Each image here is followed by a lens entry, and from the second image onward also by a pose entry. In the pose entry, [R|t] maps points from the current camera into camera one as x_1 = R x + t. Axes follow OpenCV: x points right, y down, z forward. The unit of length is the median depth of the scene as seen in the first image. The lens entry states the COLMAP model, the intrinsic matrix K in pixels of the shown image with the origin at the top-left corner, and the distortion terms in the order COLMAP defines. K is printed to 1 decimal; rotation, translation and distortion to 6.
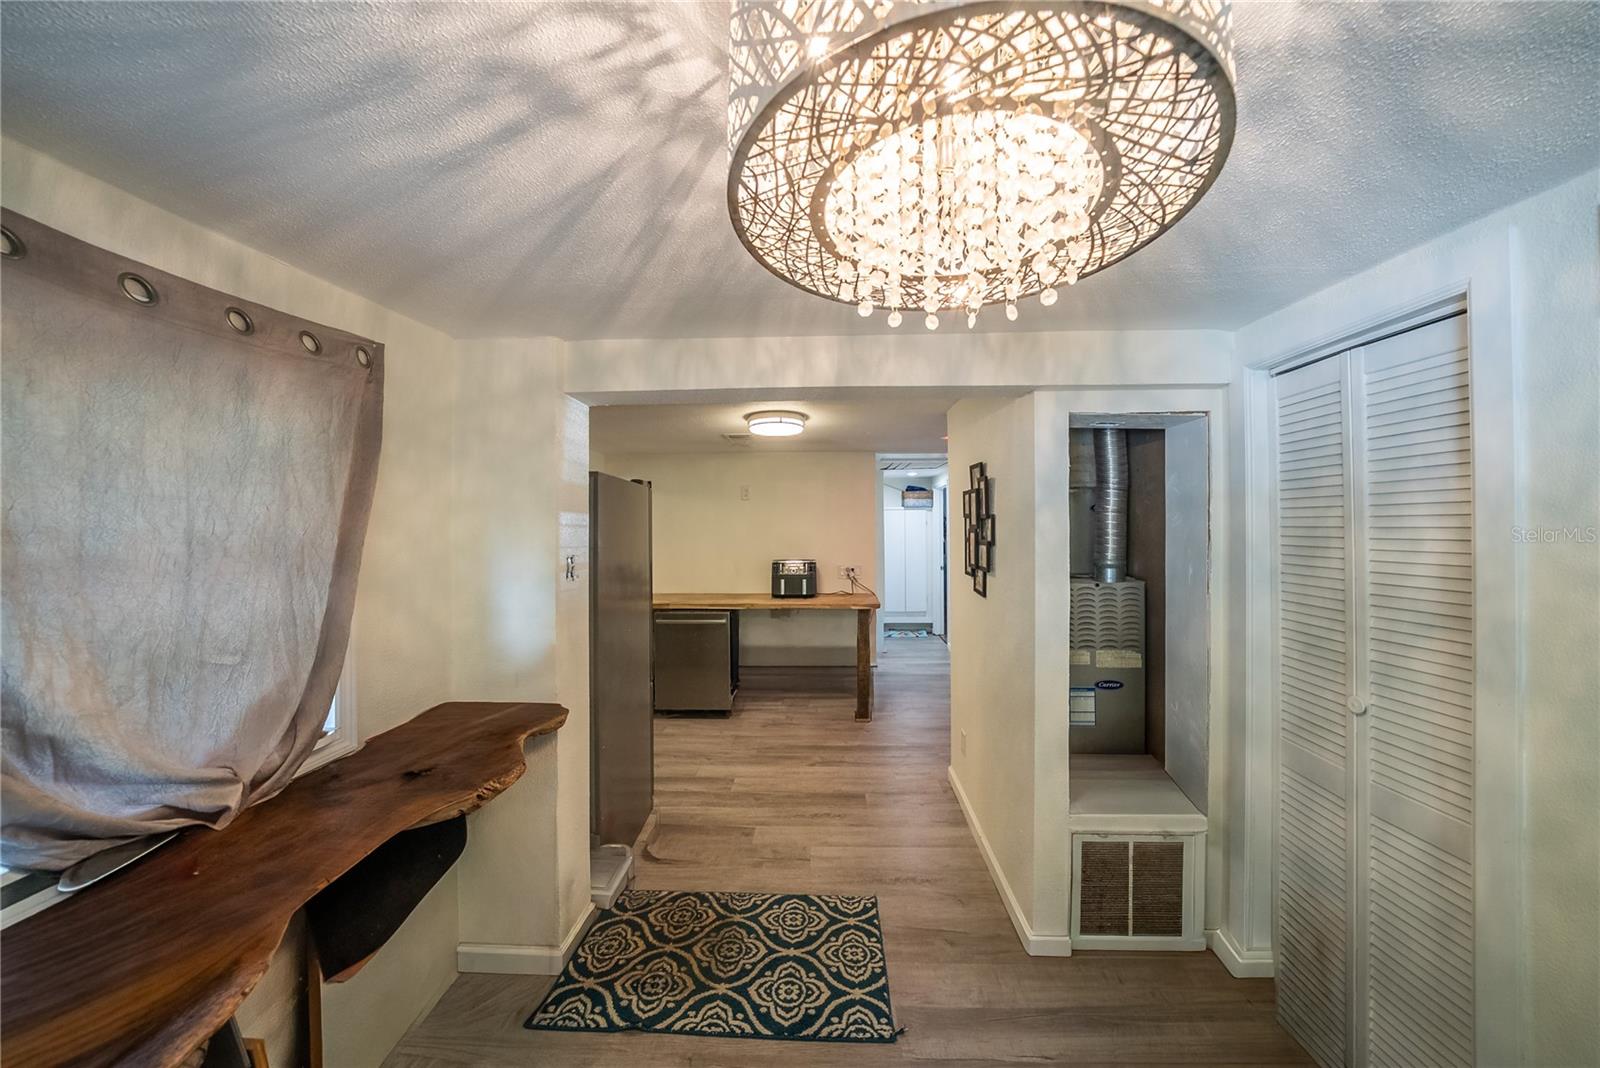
lens RADIAL K [[561.0, 0, 806.9], [0, 561.0, 524.7], [0, 0, 1]] dist [-0.029110, 0.004927]
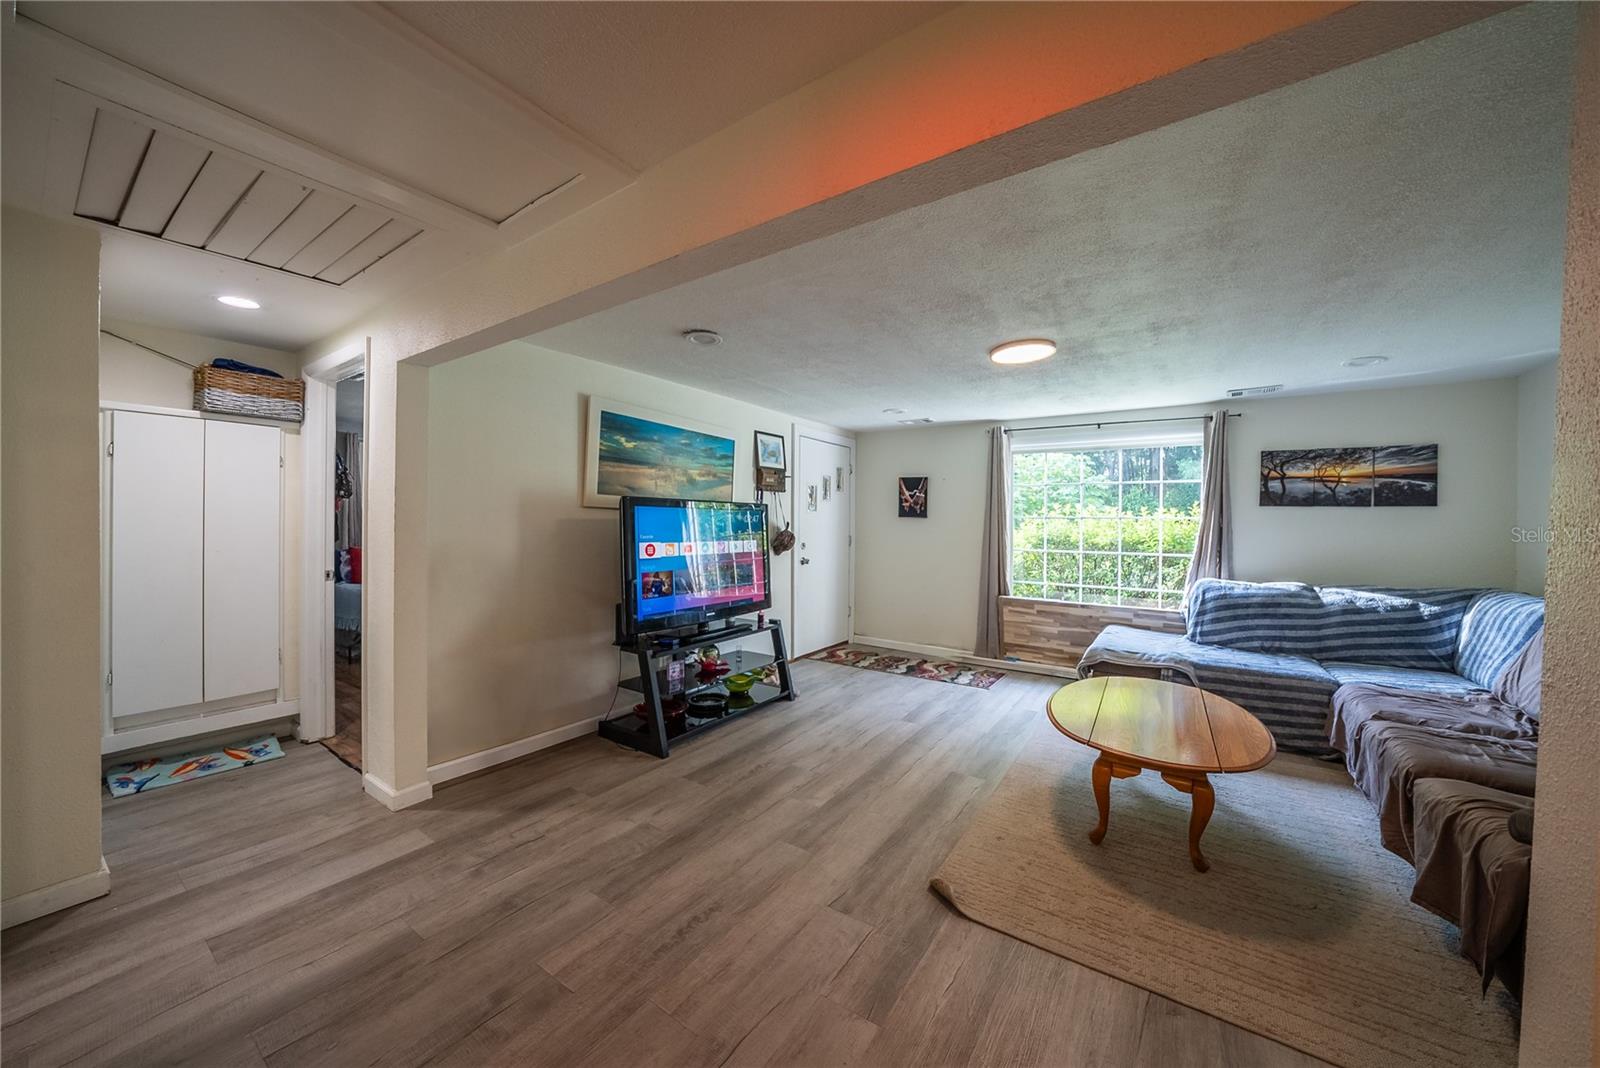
lens RADIAL K [[561.0, 0, 806.9], [0, 561.0, 524.7], [0, 0, 1]] dist [-0.029110, 0.004927]
pose [[0.527892, 0.009453, 0.849259, 0.307589], [-0.018873, 0.999822, 0.000602, 0.124416], [-0.849102, -0.016346, 0.527976, 1.809543]]
